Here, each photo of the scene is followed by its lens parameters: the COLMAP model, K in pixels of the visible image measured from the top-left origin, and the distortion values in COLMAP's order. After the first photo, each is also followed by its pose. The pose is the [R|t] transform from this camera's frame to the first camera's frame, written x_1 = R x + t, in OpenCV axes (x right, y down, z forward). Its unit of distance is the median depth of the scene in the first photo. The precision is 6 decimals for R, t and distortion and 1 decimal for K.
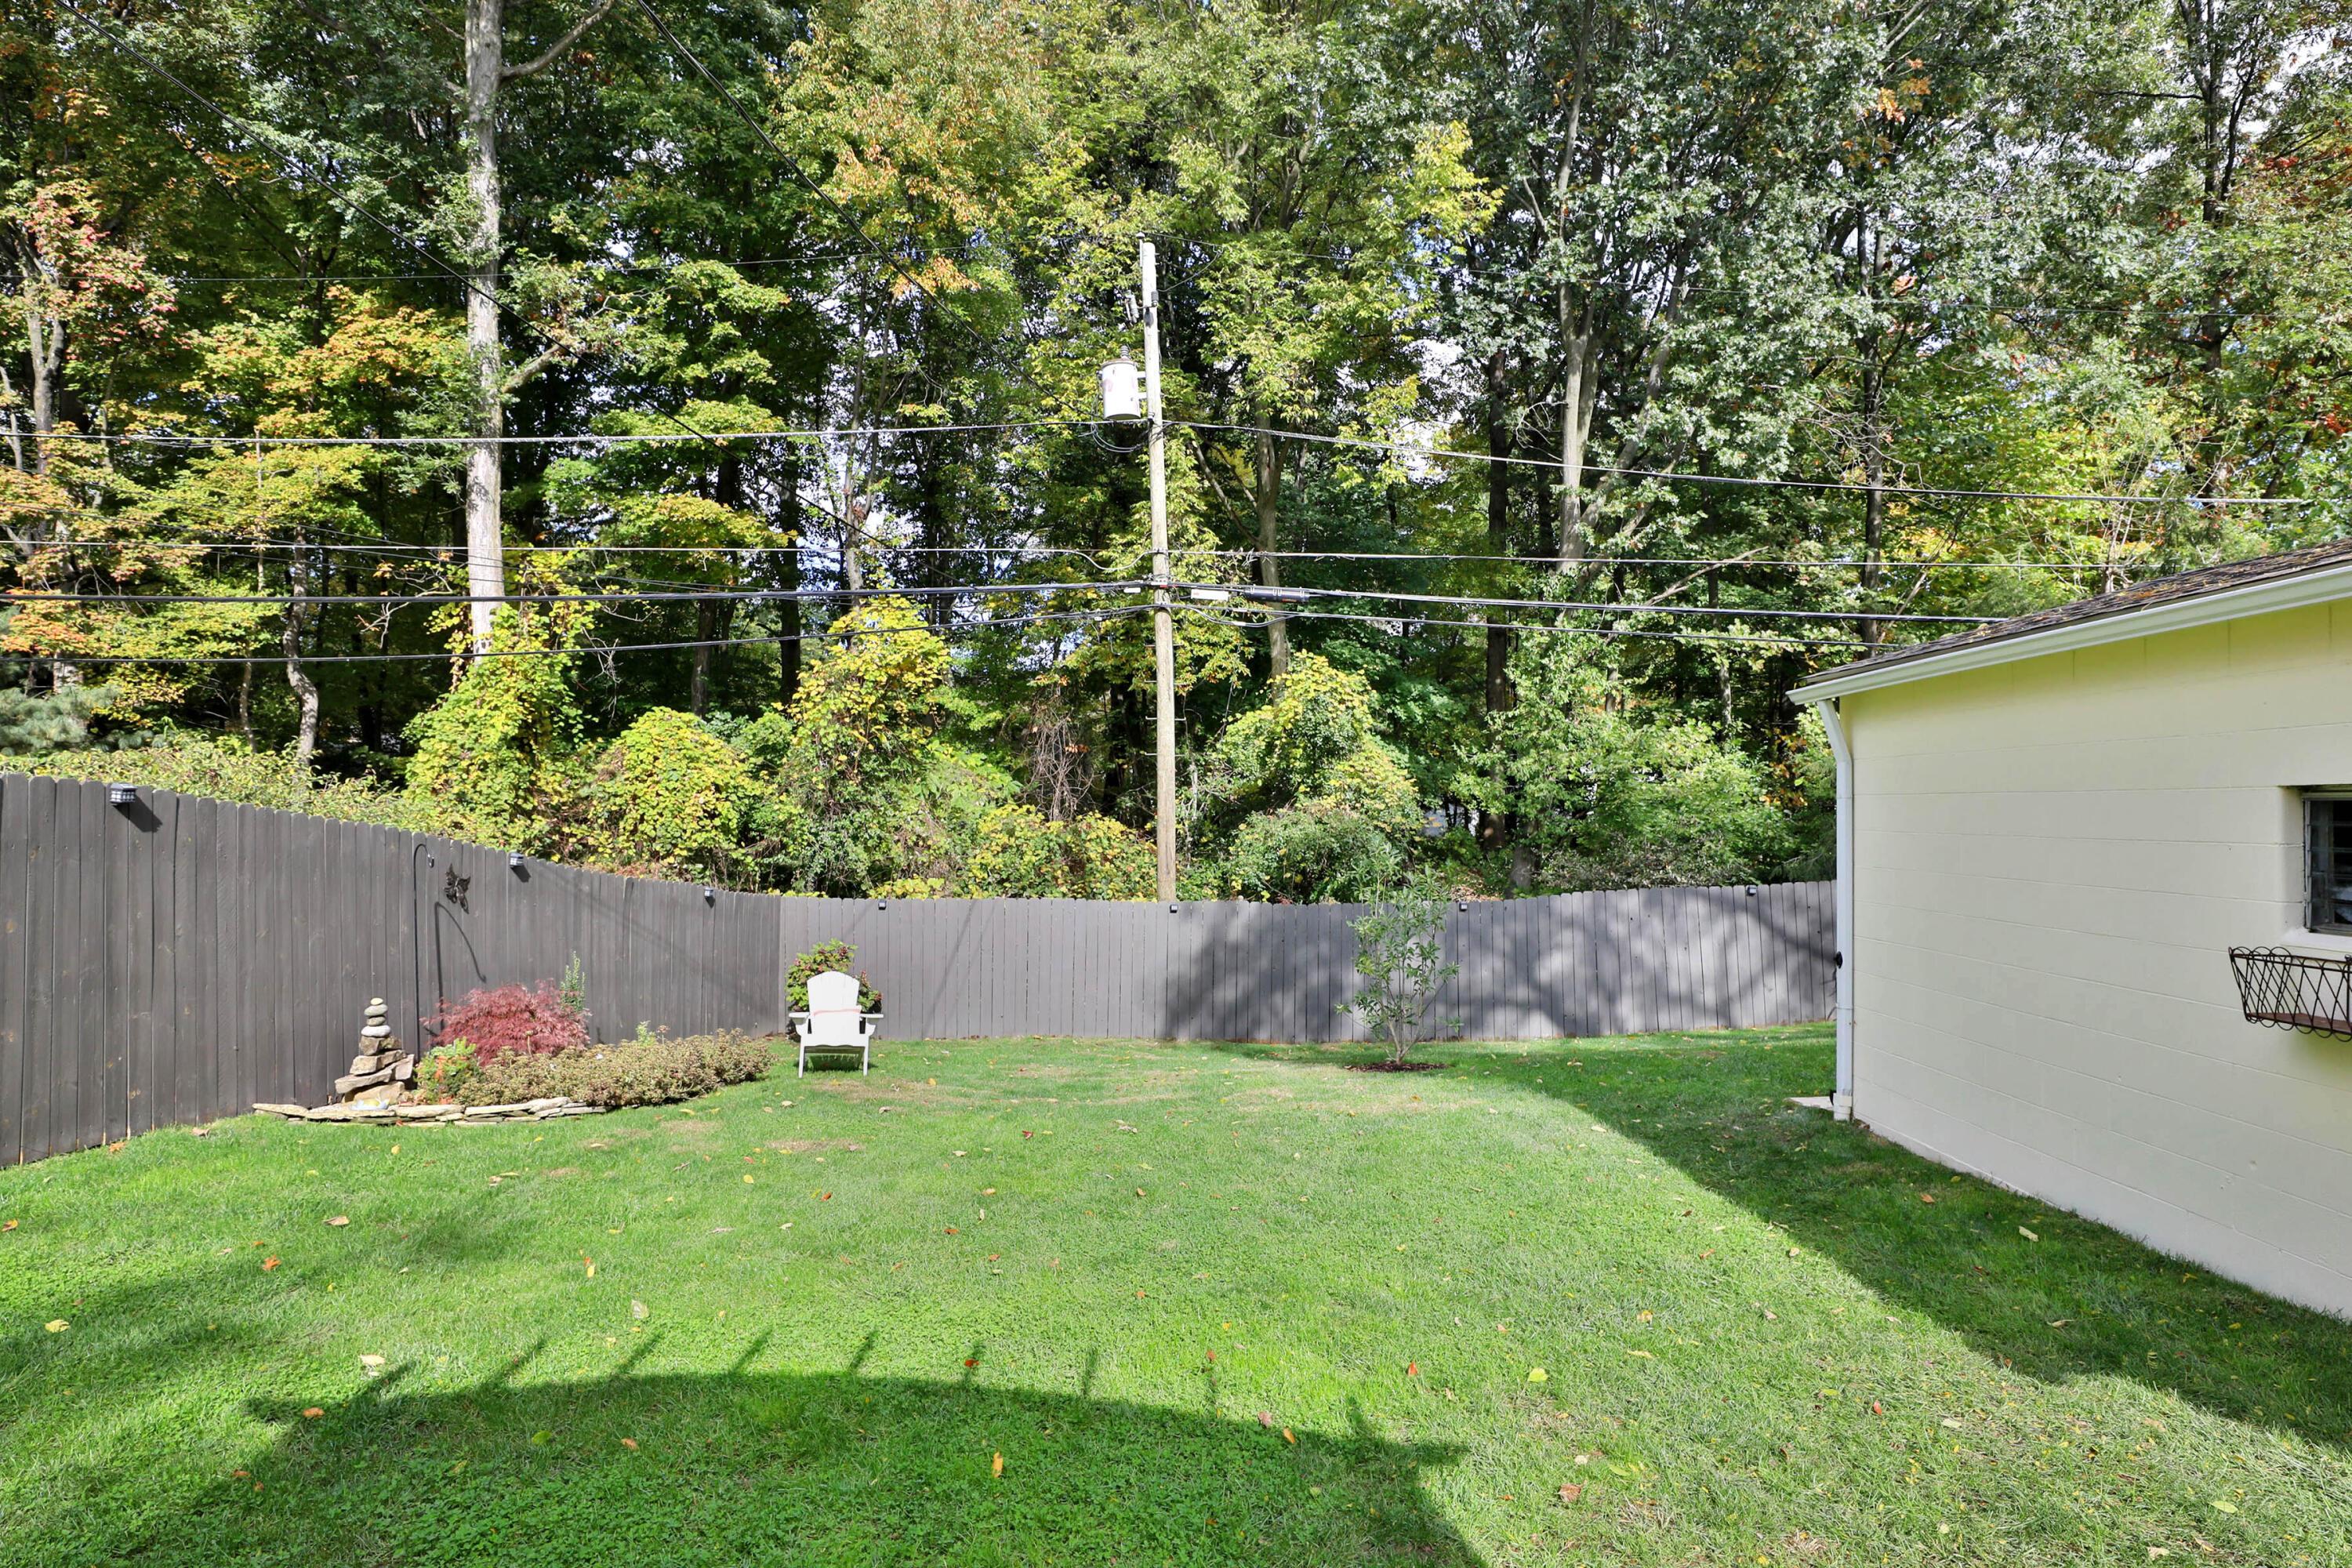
lens RADIAL K [[1264.6, 0, 1173.8], [0, 1264.6, 793.3], [0, 0, 1]] dist [-0.001013, -0.000111]
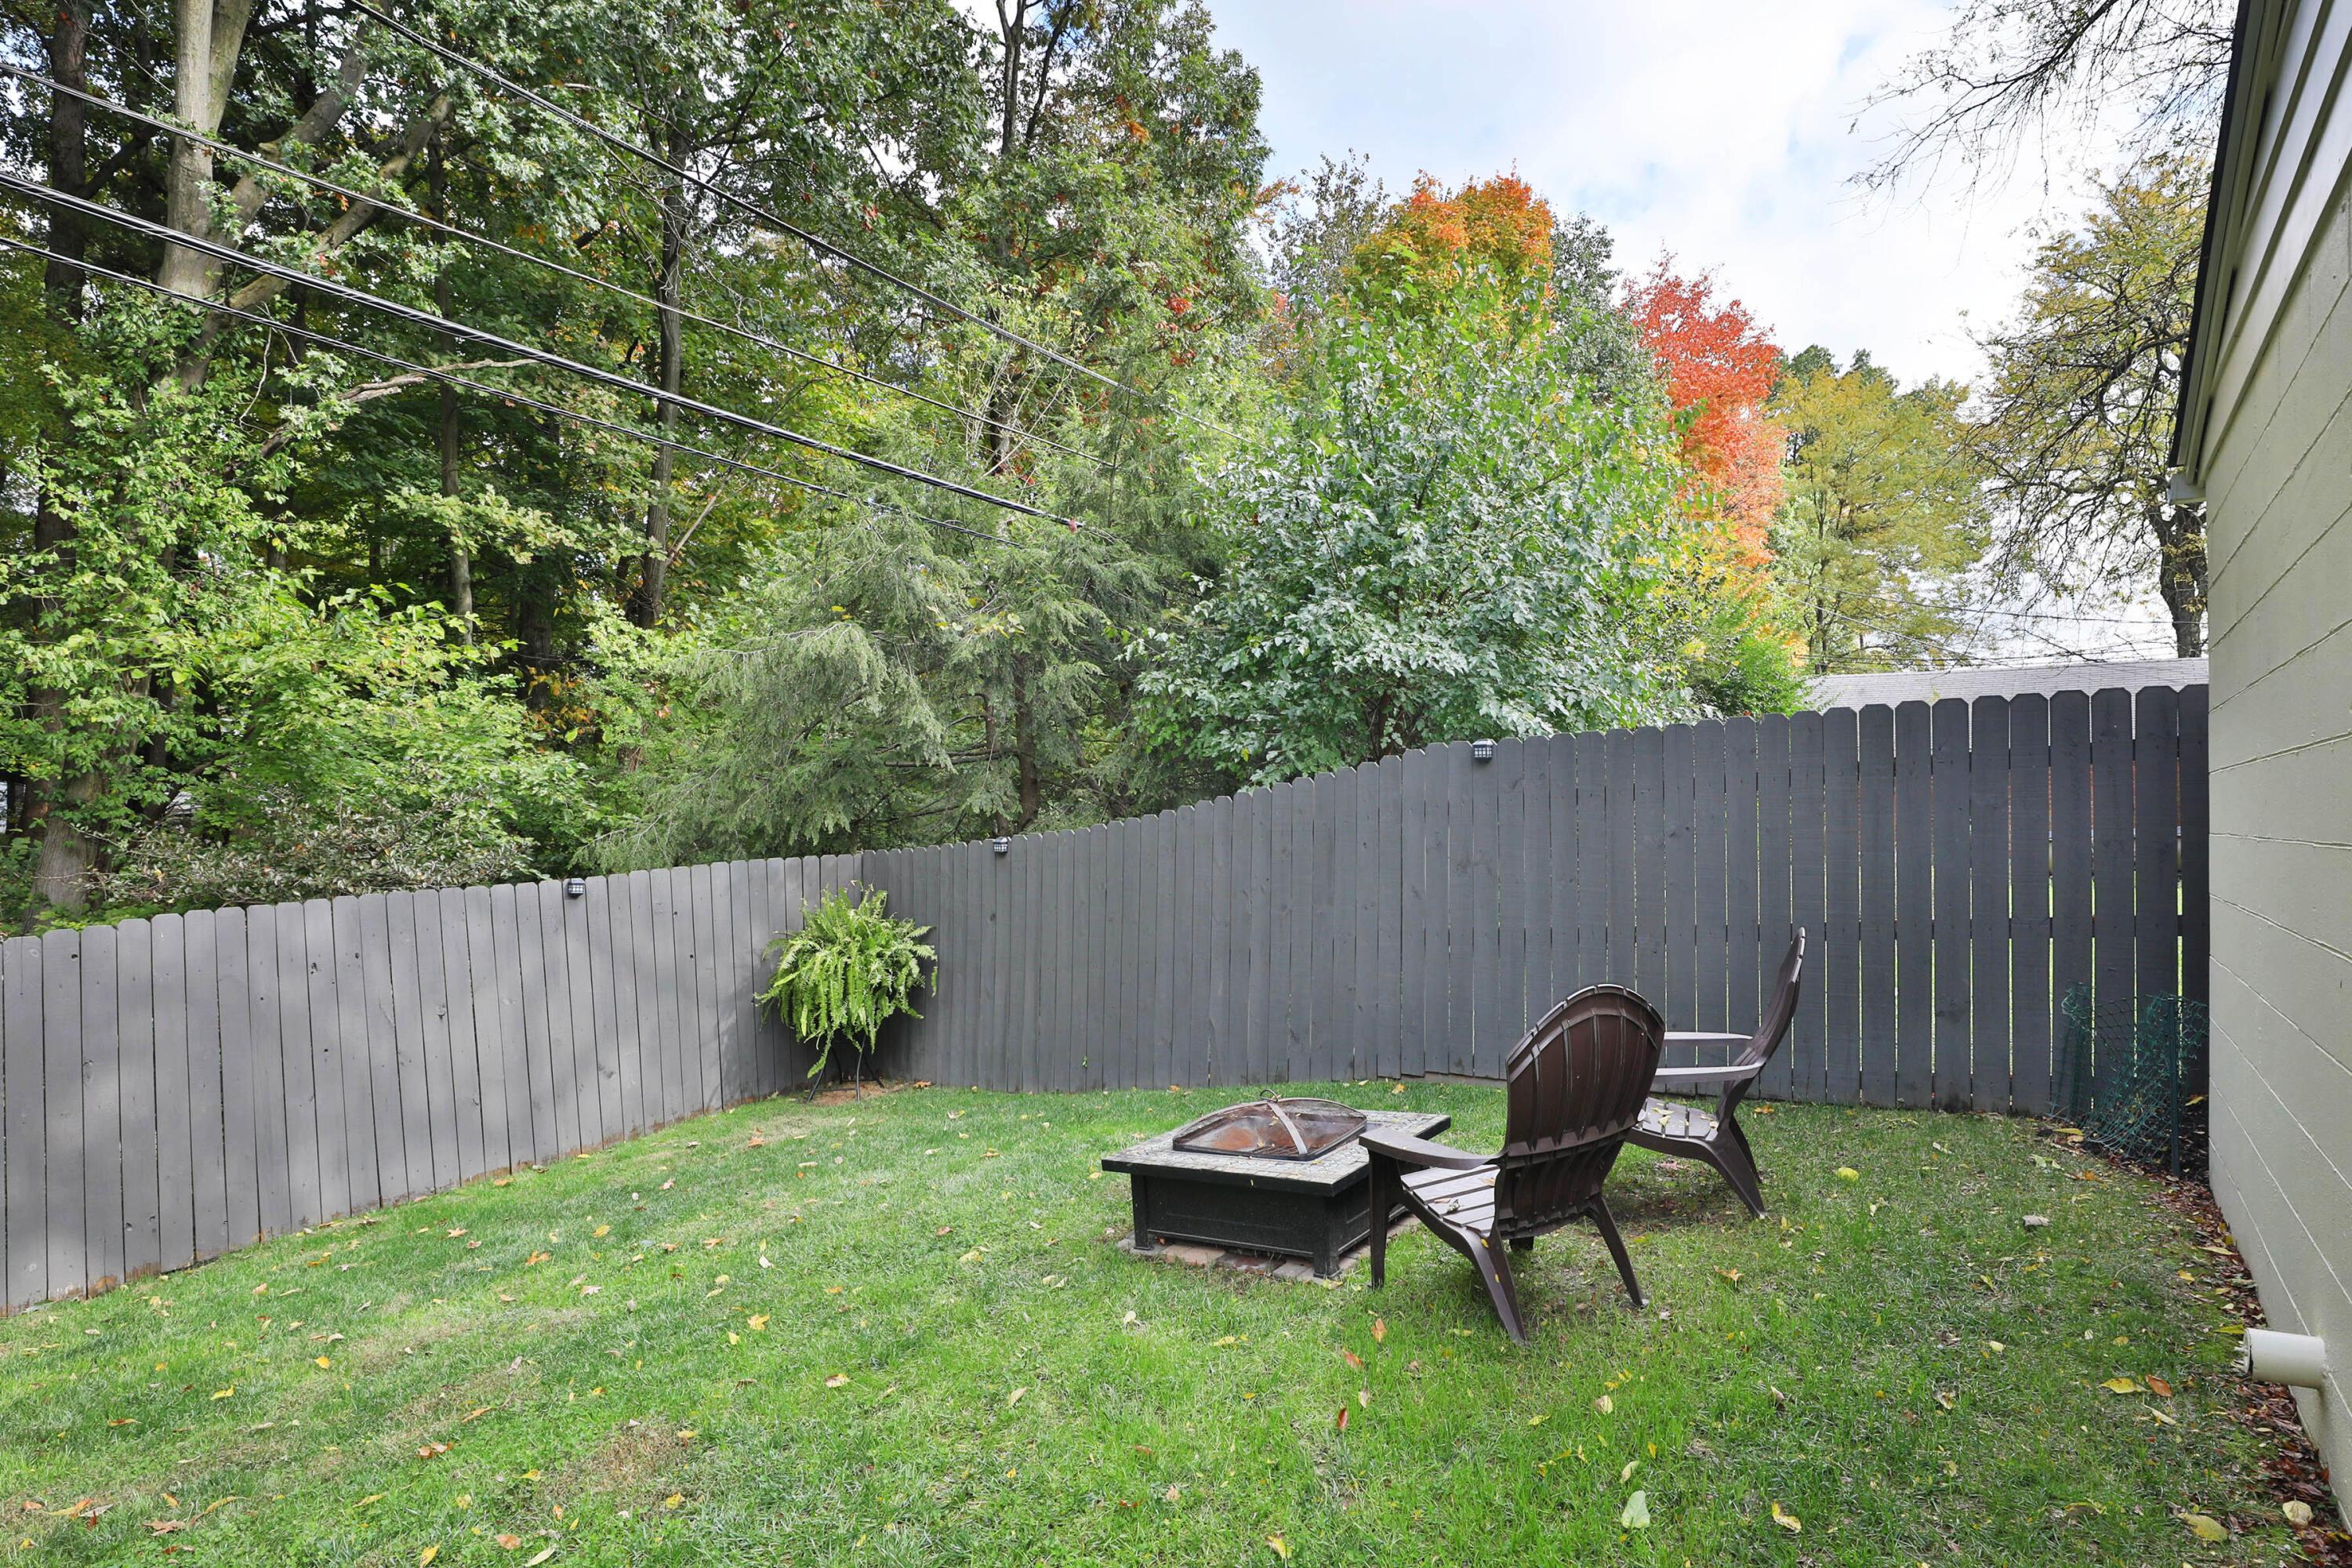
lens RADIAL K [[1264.6, 0, 1174.5], [0, 1264.6, 781.4], [0, 0, 1]] dist [-0.001013, -0.000111]
pose [[0.574442, 0.016825, 0.818372, 0.128107], [-0.012502, 0.999852, -0.011780, 0.026825], [-0.818450, -0.003464, 0.574568, 0.377681]]
